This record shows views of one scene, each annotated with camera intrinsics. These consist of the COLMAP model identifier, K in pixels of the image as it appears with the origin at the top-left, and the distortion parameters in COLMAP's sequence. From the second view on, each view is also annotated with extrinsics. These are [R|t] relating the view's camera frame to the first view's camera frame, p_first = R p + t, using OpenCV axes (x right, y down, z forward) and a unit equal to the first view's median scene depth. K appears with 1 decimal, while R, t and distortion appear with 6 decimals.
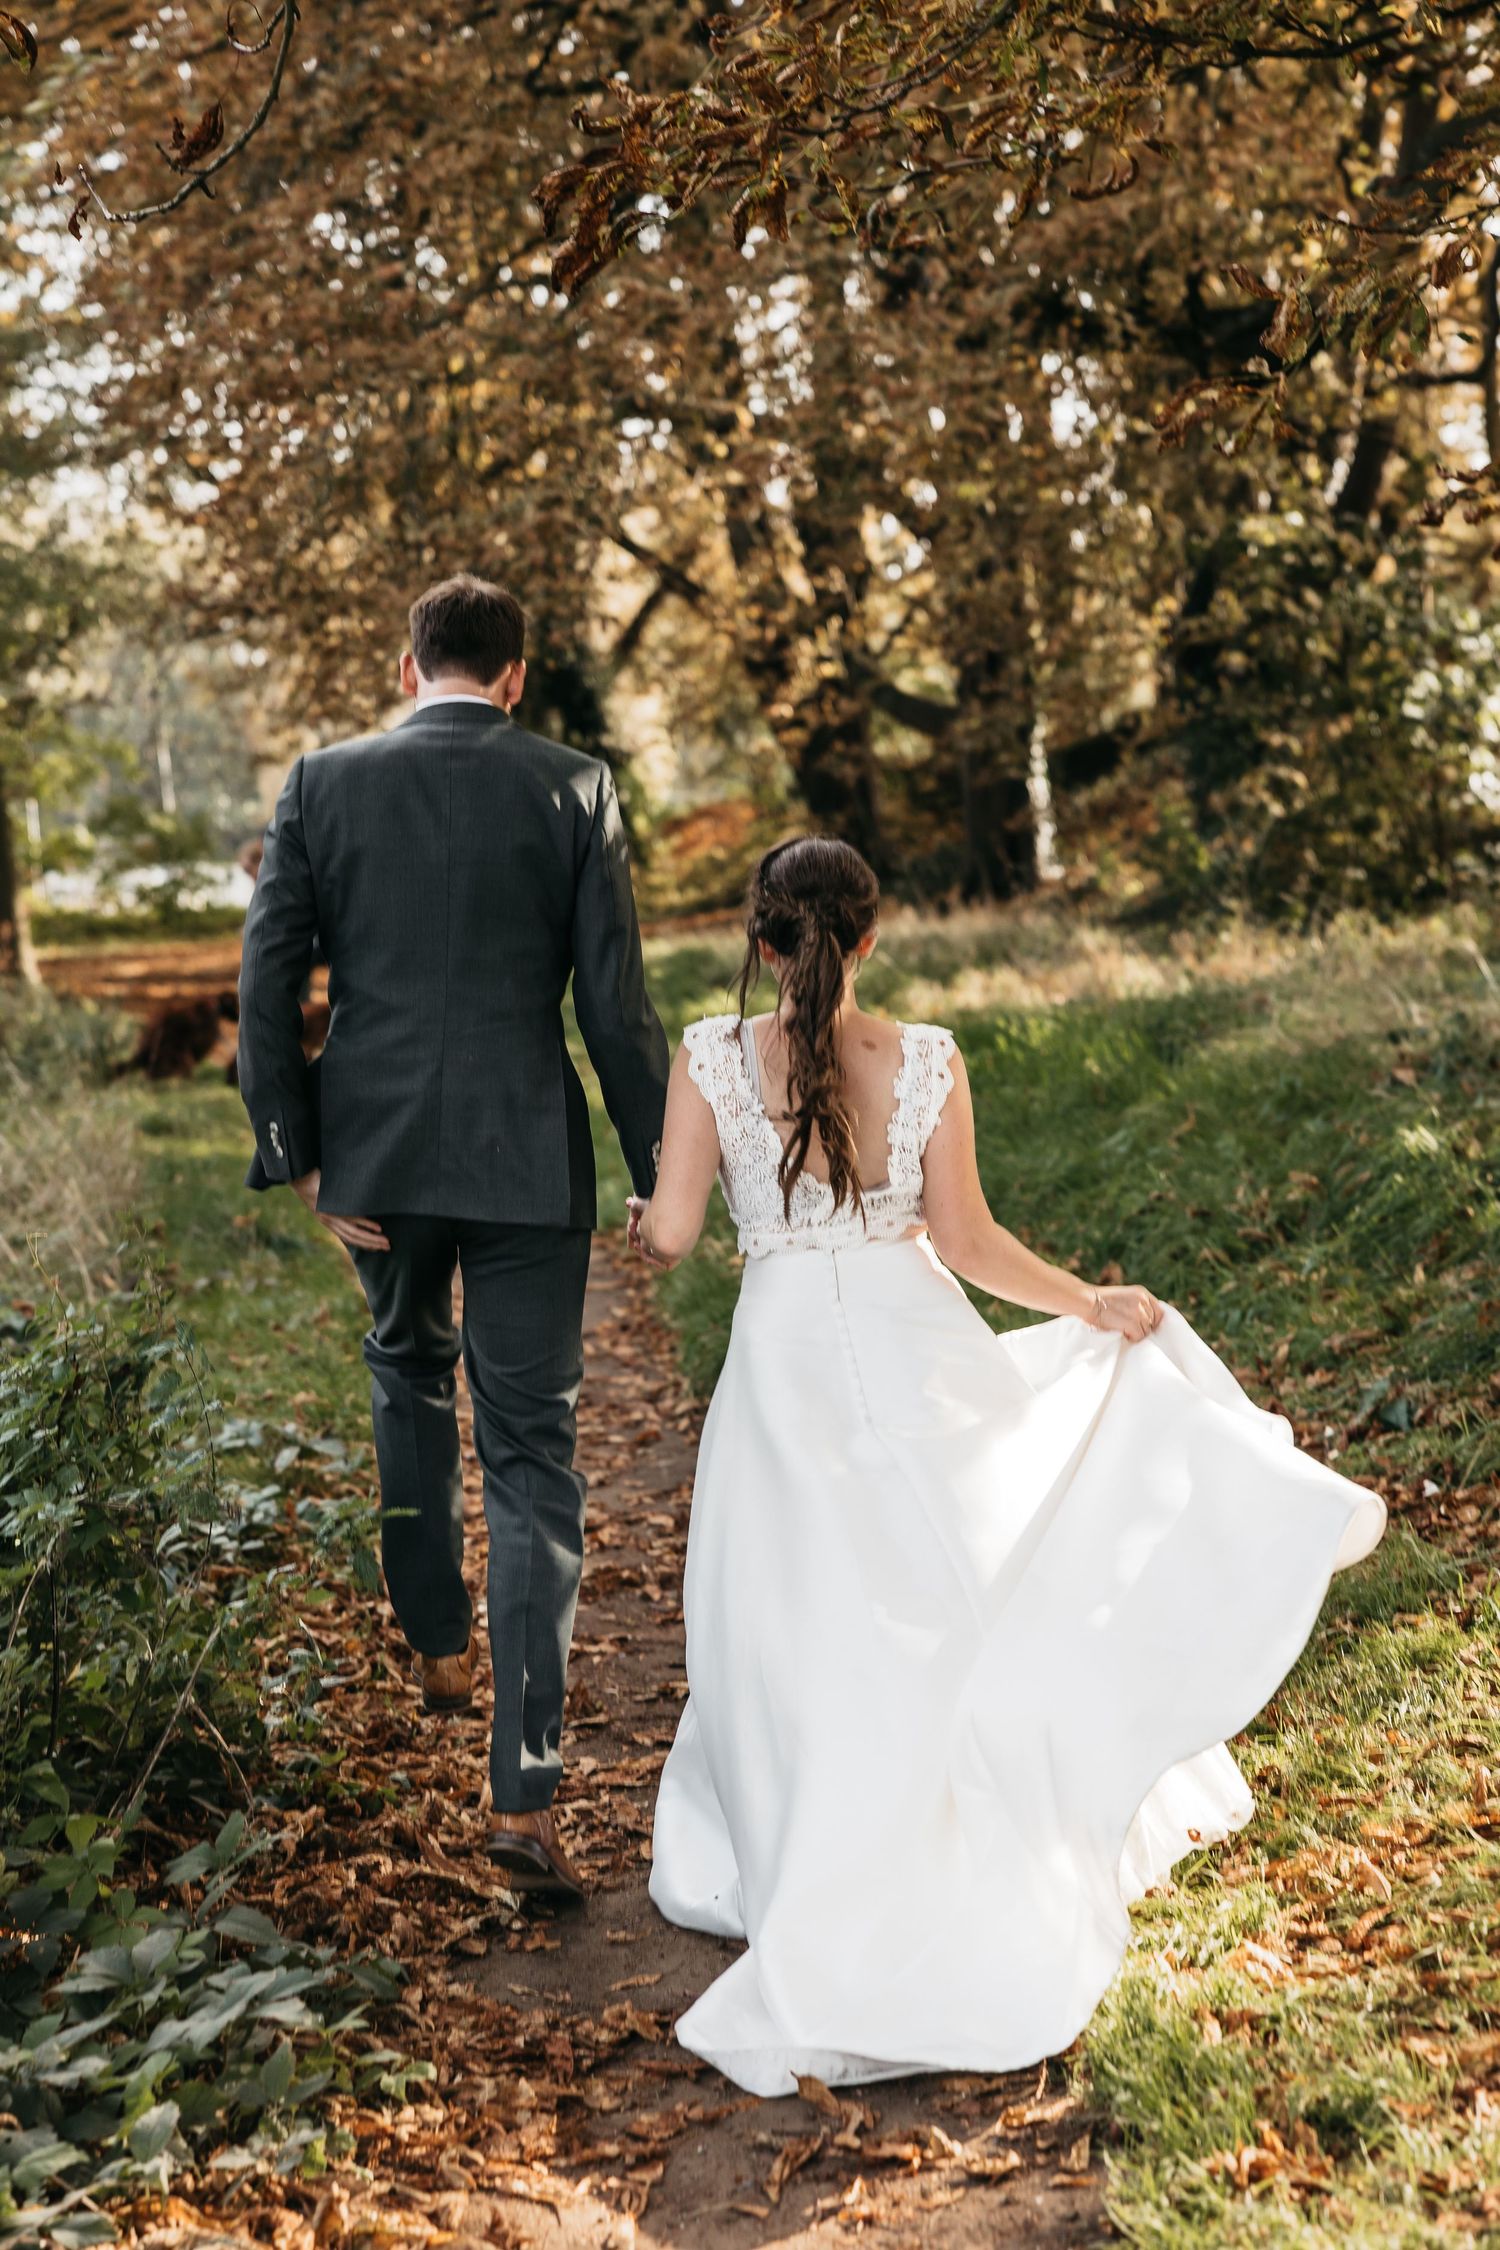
lens RADIAL K [[4537.6, 0, 821.7], [0, 4537.6, 1127.8], [0, 0, 1]] dist [-0.031279, 0.144979]
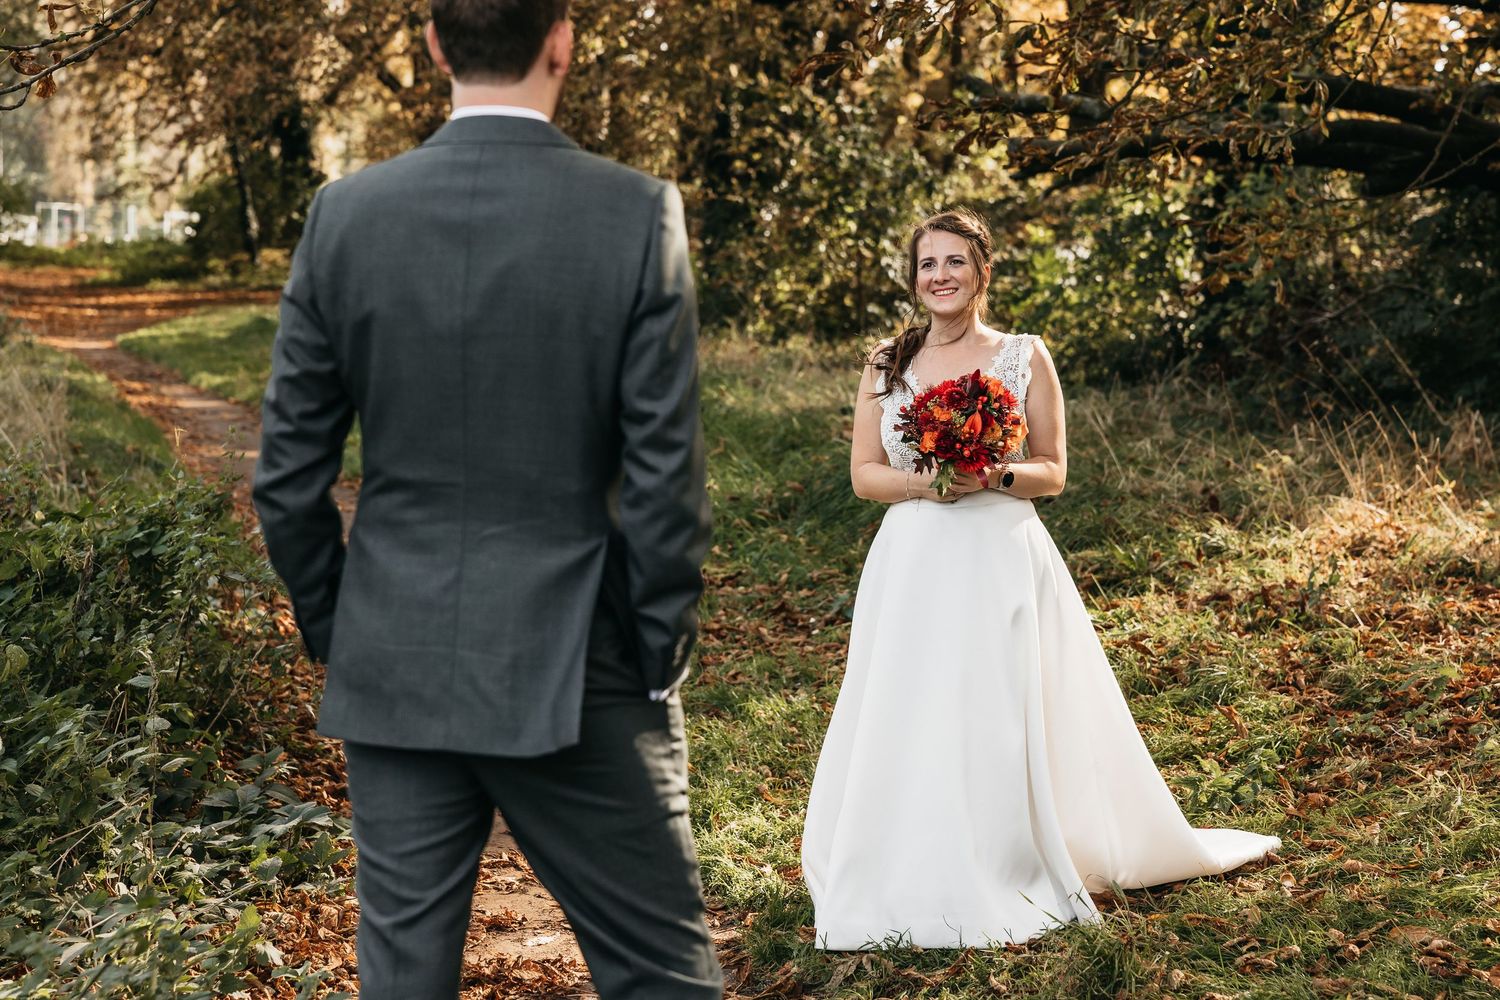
lens RADIAL K [[2987.7, 0, 750.0], [0, 2987.7, 500.0], [0, 0, 1]] dist [0.047750, -1.293151]
pose [[0.988119, 0.104704, 0.112504, -0.033919], [-0.106449, 0.994272, 0.009602, 0.006425], [-0.110854, -0.021464, 0.993605, -0.120997]]
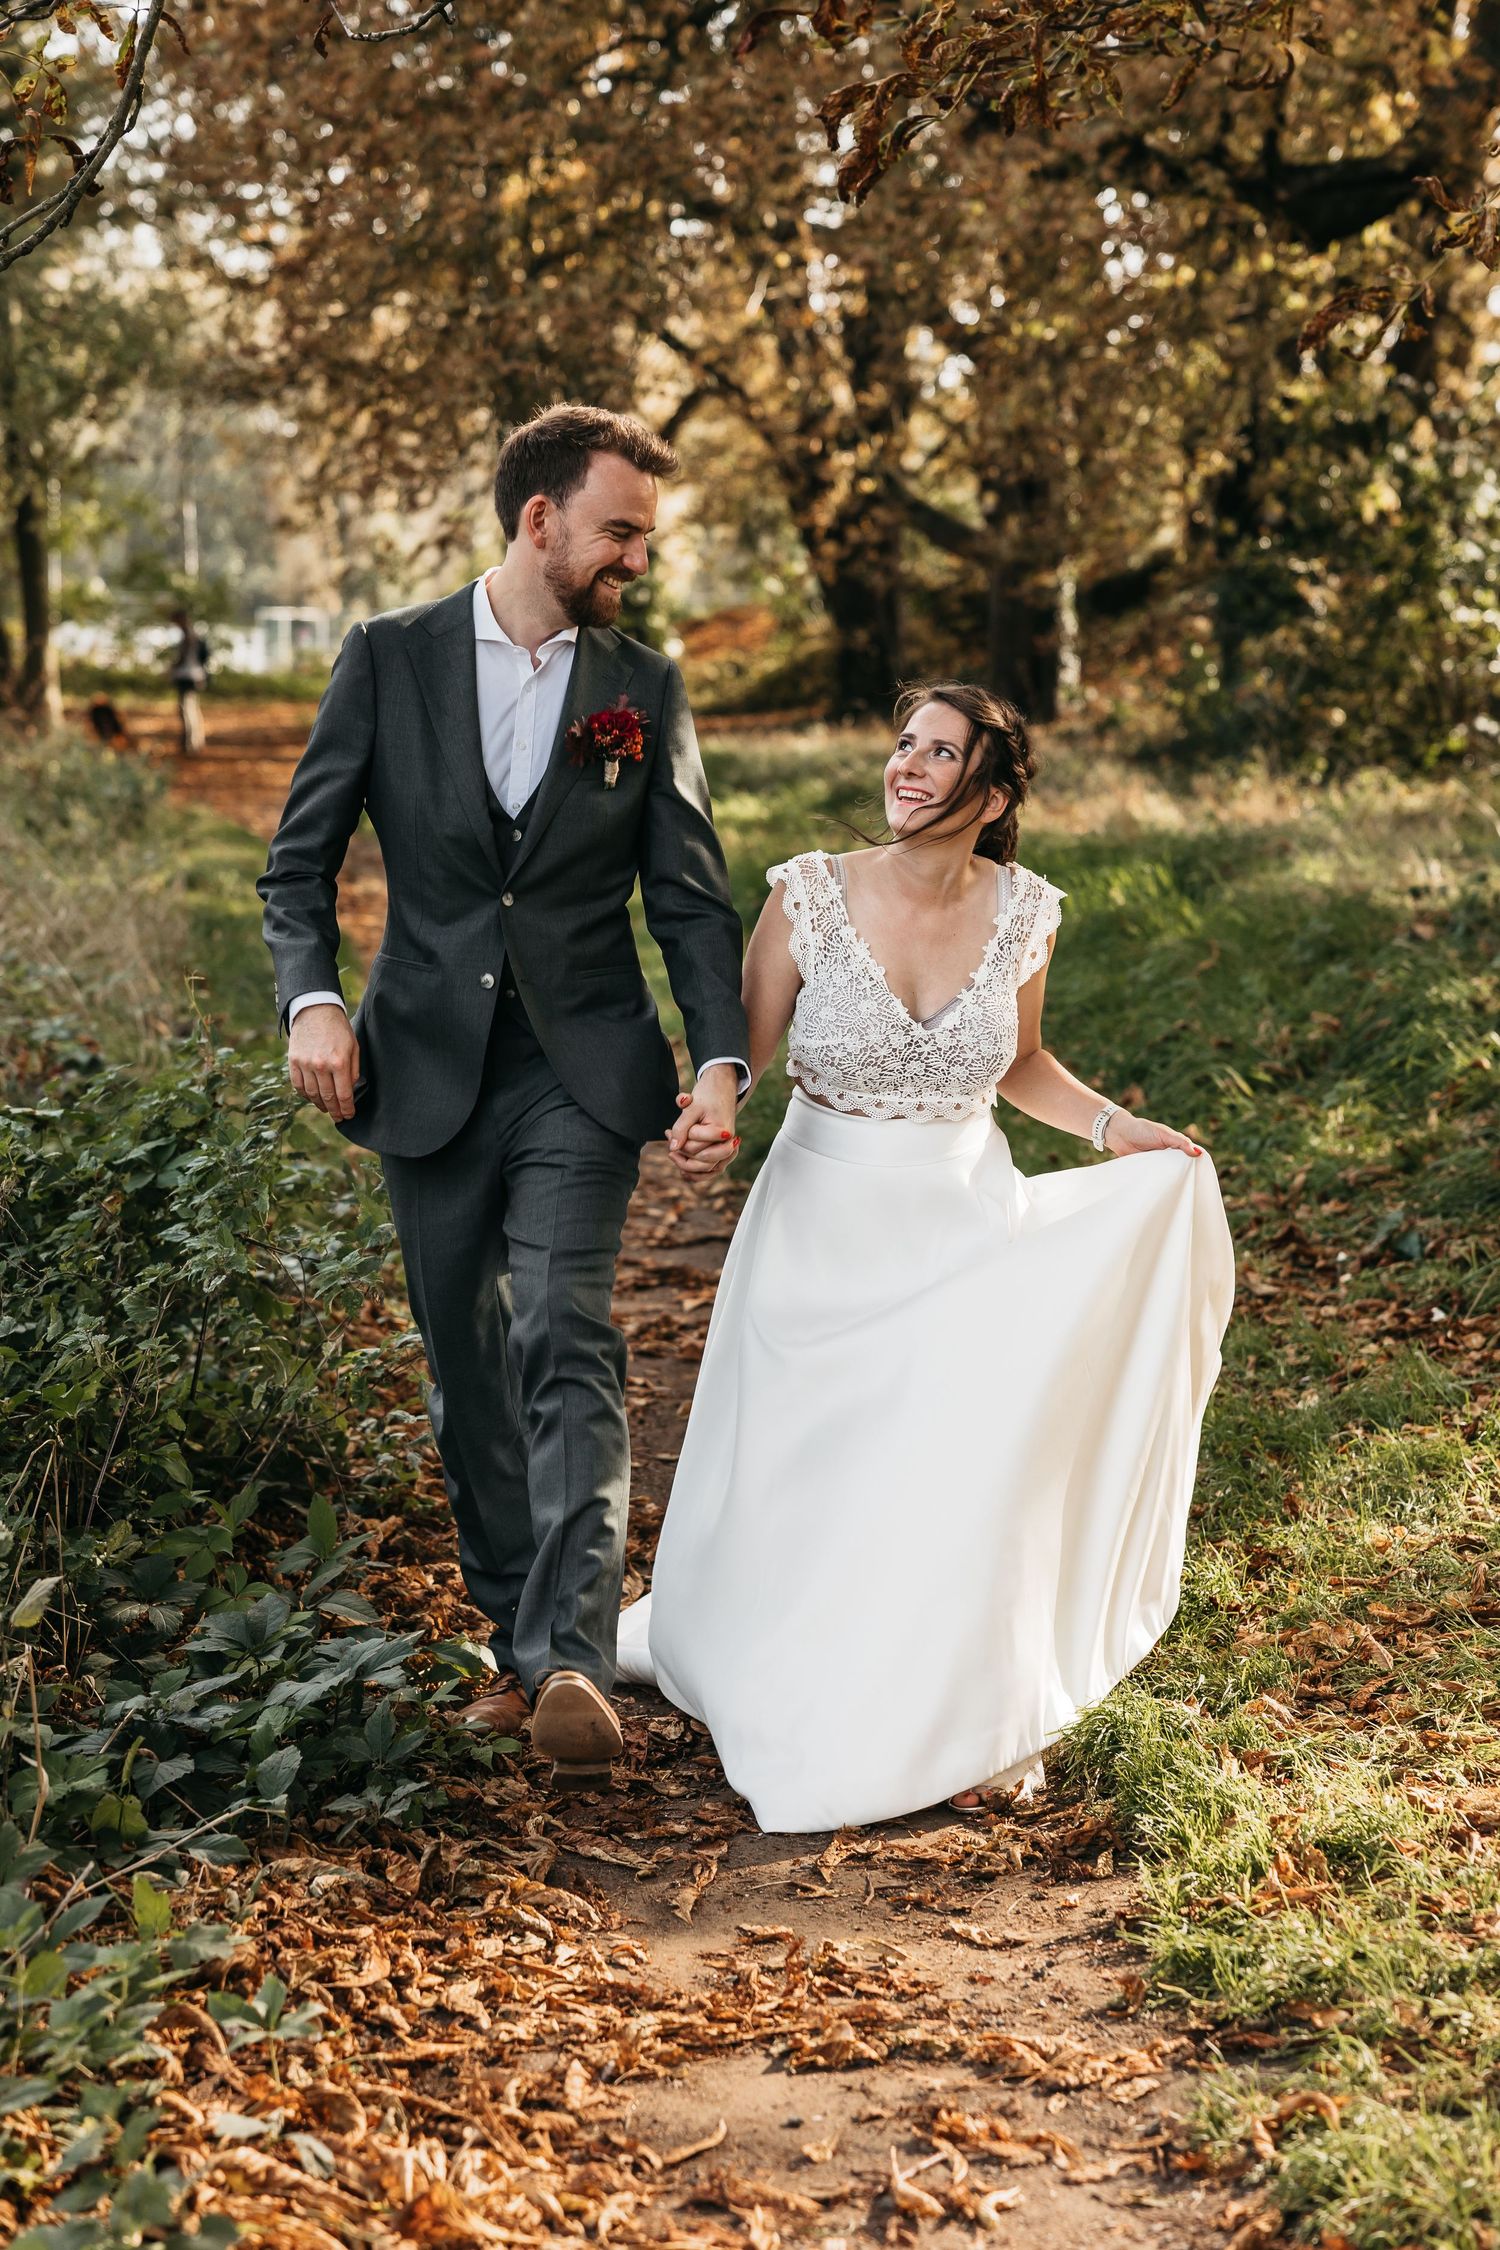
lens RADIAL K [[4526.0, 0, 750.0], [0, 4526.0, 1125.0], [0, 0, 1]] dist [-0.022098, -0.130134]
pose [[0.996571, 0.082235, -0.009159, -0.011917], [-0.081786, 0.995775, 0.041757, 0.002271], [0.012555, -0.040865, 0.999086, -0.035316]]
